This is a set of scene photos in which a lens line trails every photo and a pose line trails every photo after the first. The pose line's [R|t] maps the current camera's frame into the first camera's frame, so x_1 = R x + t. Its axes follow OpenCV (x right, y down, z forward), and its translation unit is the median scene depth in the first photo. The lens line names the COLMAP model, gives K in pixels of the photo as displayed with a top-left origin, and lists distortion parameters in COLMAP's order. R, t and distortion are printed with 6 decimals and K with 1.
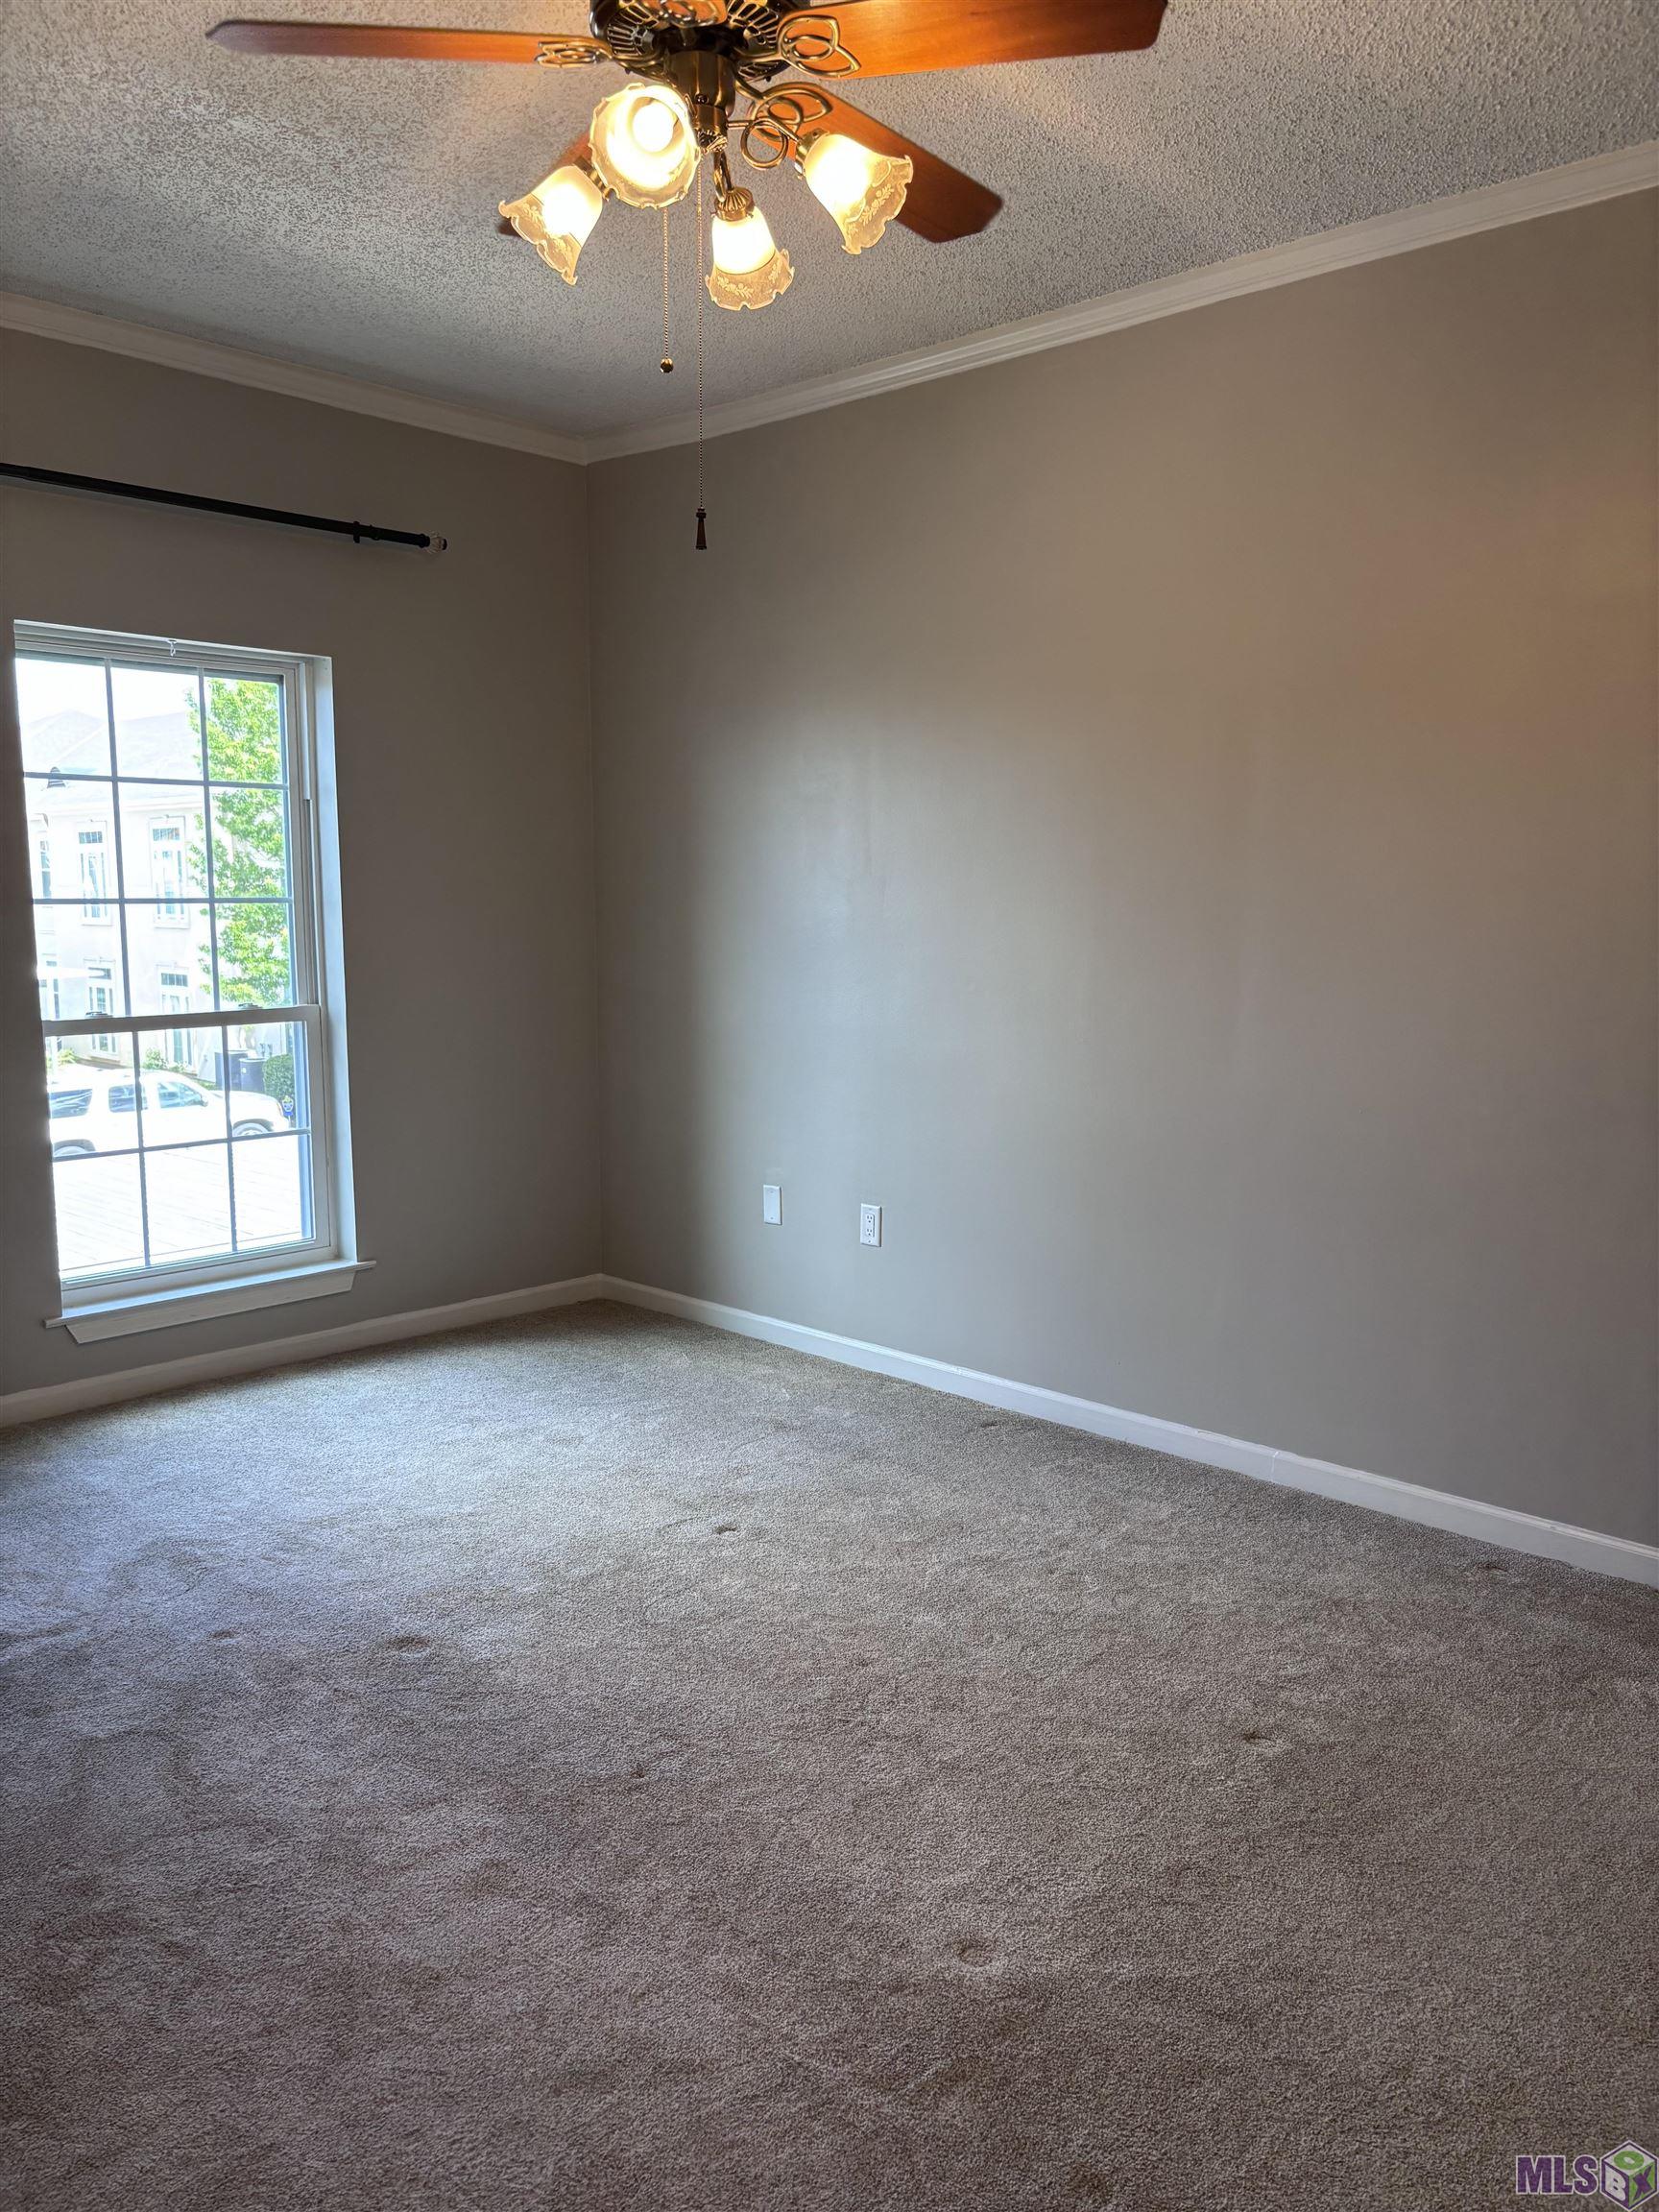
lens RADIAL K [[1651.8, 0, 823.0], [0, 1651.8, 1117.9], [0, 0, 1]] dist [0.071819, -0.095190]
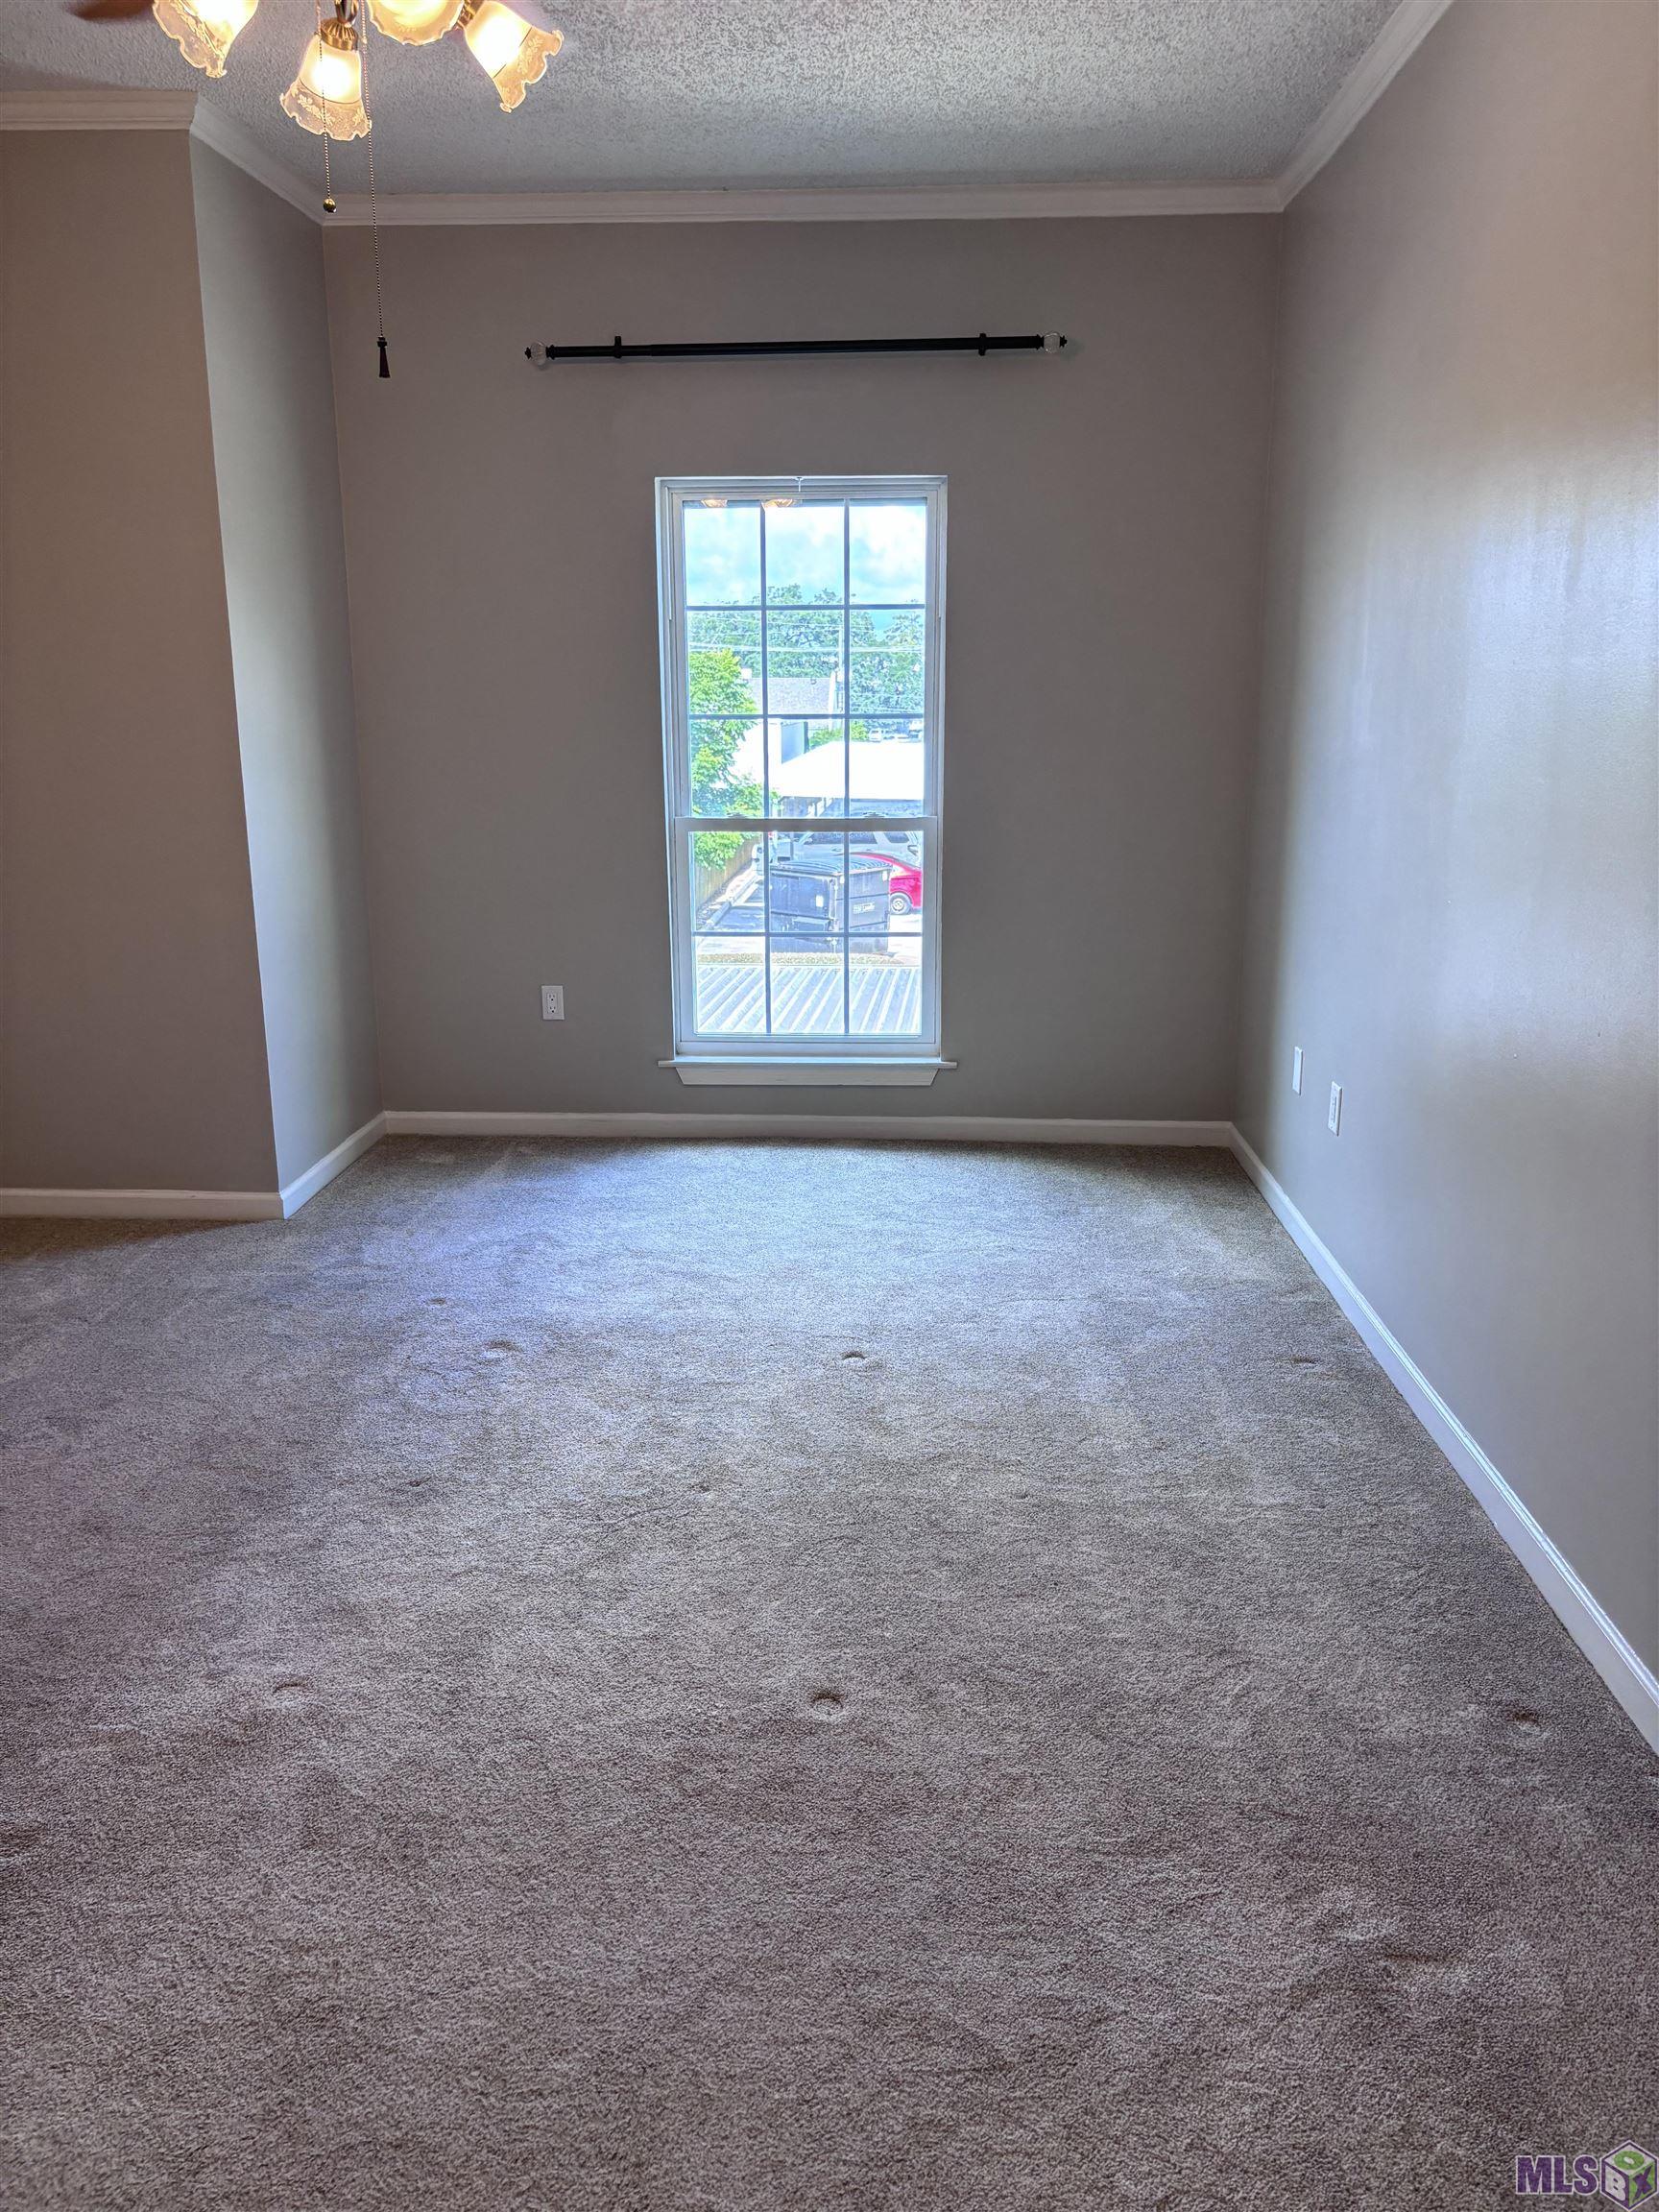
lens RADIAL K [[1670.0, 0, 831.8], [0, 1670.0, 1060.8], [0, 0, 1]] dist [0.211481, -0.292881]
pose [[0.666014, 0.153074, -0.730065, 0.530563], [-0.101644, 0.988213, 0.114473, -0.034522], [0.738982, -0.002034, 0.673722, 0.250197]]
